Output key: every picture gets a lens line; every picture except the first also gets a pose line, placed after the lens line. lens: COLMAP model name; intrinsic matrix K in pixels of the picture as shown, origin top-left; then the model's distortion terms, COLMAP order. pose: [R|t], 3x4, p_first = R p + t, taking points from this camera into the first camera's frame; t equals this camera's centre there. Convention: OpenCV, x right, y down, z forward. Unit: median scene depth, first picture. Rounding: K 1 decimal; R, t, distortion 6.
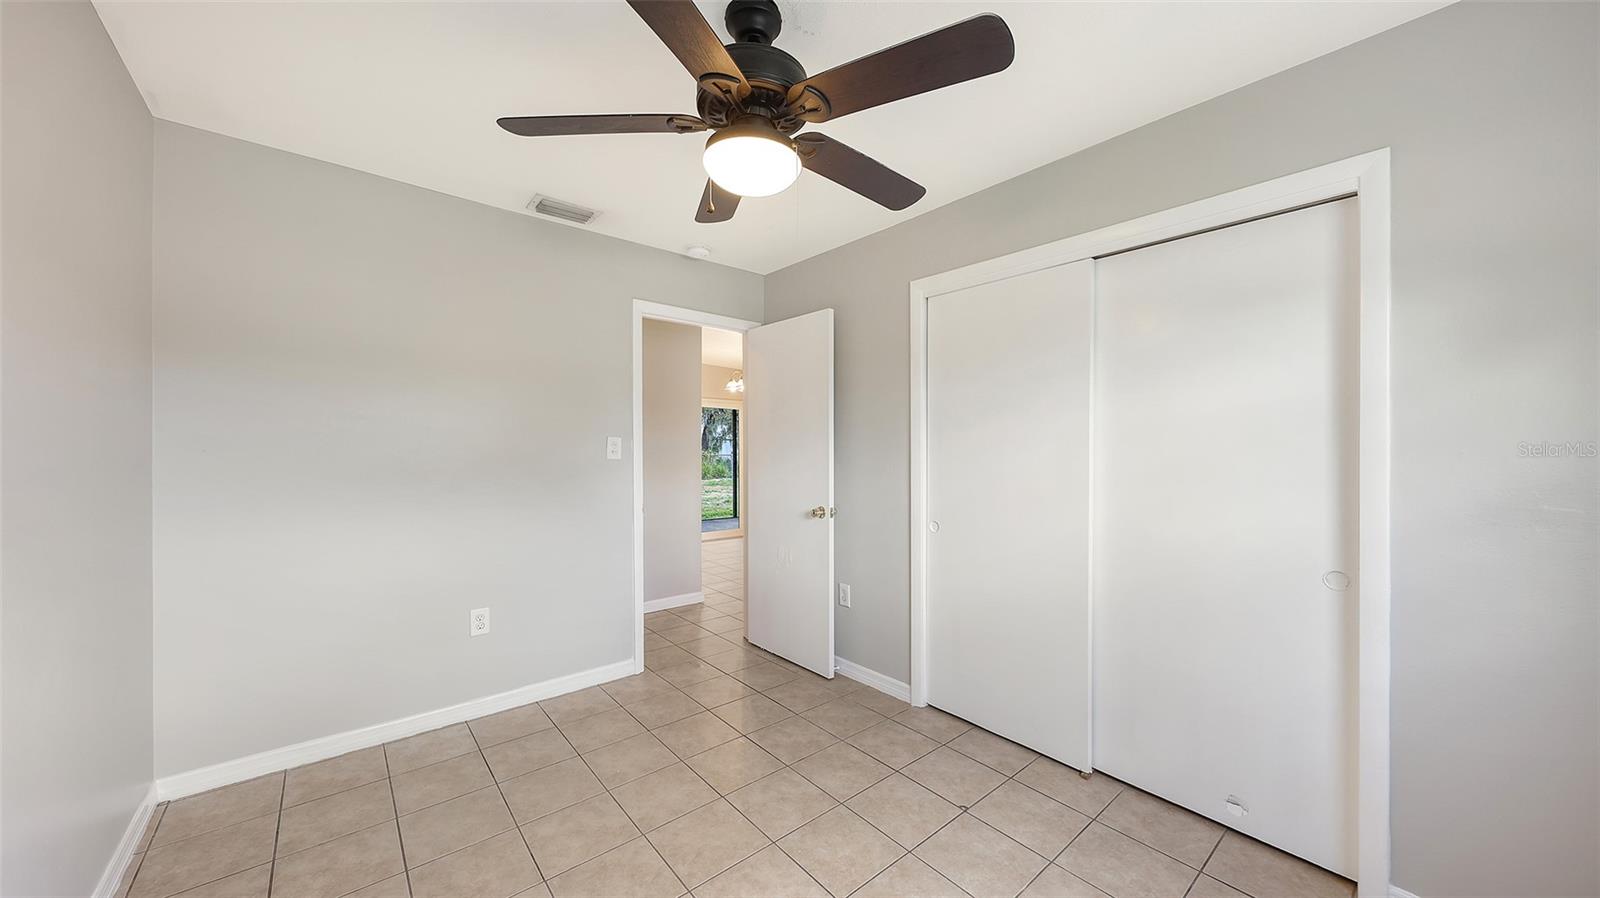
lens RADIAL K [[552.0, 0, 808.3], [0, 552.0, 444.8], [0, 0, 1]] dist [0.001378, -0.000450]
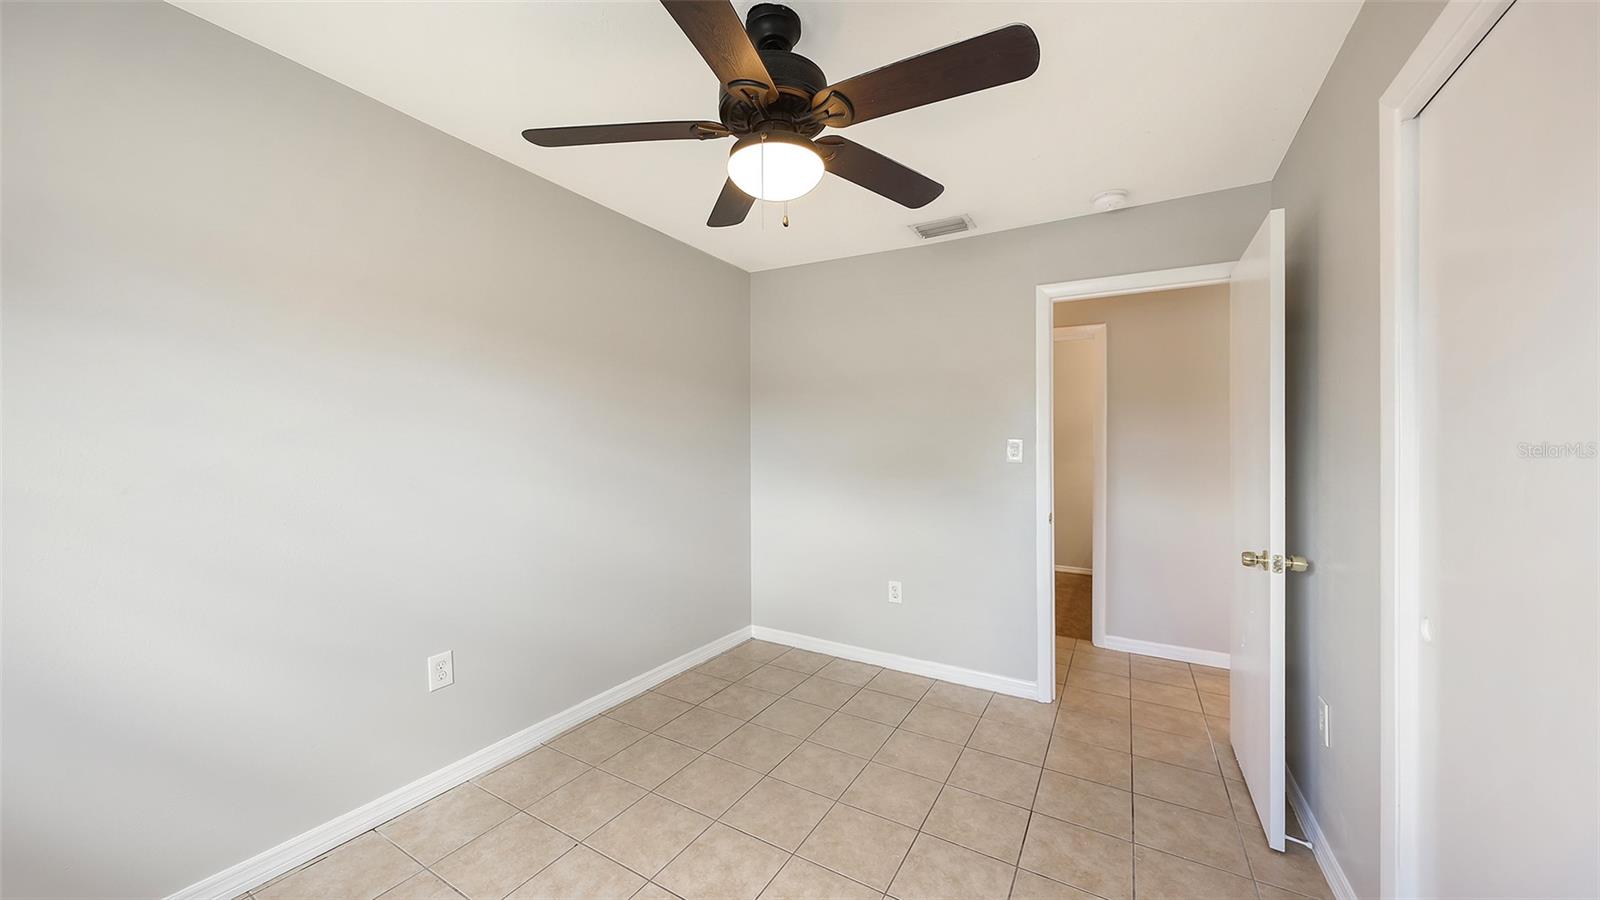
lens RADIAL K [[552.0, 0, 787.5], [0, 552.0, 449.0], [0, 0, 1]] dist [0.001378, -0.000450]
pose [[0.333515, 0.002511, -0.942741, 0.477118], [-0.005930, 0.999982, 0.000565, 0.006705], [0.942726, 0.005402, 0.333524, 0.370703]]
